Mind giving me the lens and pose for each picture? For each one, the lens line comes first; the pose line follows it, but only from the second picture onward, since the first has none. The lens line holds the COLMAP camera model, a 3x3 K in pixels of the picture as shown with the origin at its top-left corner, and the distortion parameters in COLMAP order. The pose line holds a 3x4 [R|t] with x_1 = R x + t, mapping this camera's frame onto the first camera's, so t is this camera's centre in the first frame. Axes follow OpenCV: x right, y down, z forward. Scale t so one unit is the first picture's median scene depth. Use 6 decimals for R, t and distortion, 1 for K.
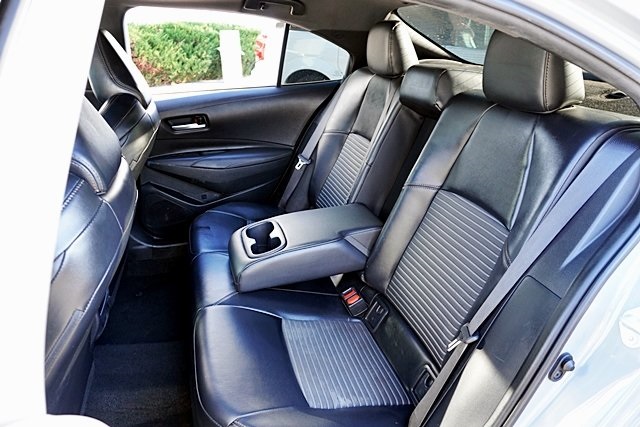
lens RADIAL K [[434.9, 0, 305.9], [0, 434.9, 230.6], [0, 0, 1]] dist [-0.044129, 0.033931]
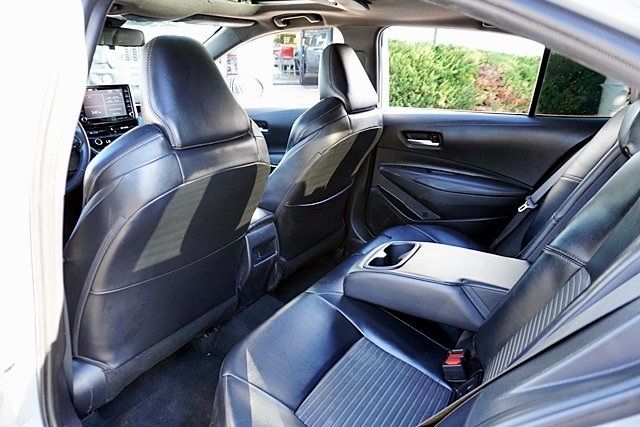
lens RADIAL K [[434.9, 0, 318.4], [0, 434.9, 222.9], [0, 0, 1]] dist [-0.044129, 0.033931]
pose [[0.664276, 0.281539, -0.692440, 0.313093], [-0.339410, 0.938960, 0.056166, -0.034736], [0.665987, 0.197712, 0.719286, 0.134626]]
